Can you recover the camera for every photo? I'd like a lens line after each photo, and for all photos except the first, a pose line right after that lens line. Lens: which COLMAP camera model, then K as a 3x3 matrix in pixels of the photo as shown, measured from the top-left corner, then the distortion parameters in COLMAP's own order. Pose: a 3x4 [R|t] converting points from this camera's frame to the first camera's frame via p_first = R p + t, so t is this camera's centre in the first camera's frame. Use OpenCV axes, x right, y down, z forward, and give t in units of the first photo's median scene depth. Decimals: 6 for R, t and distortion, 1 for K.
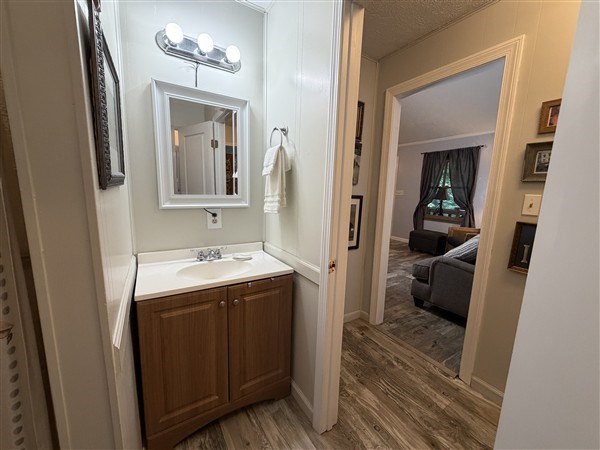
lens RADIAL K [[240.7, 0, 300.5], [0, 240.7, 225.5], [0, 0, 1]] dist [0.002058, 0.000894]
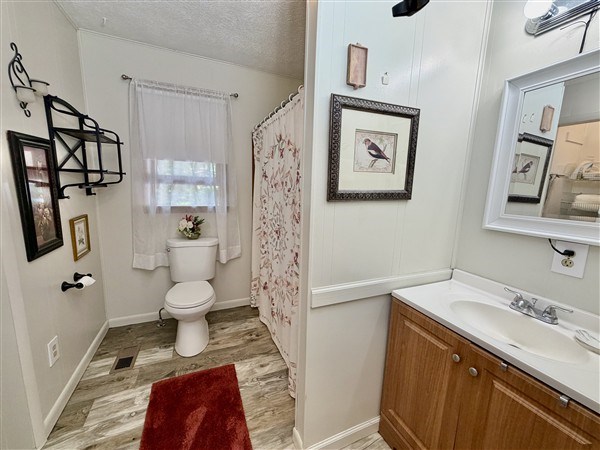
lens RADIAL K [[240.7, 0, 299.4], [0, 240.7, 226.3], [0, 0, 1]] dist [0.002058, 0.000894]
pose [[-0.151149, 0.123079, -0.980819, 0.384528], [-0.186514, 0.970846, 0.150570, -0.085085], [0.970756, 0.205695, -0.123786, 0.460553]]
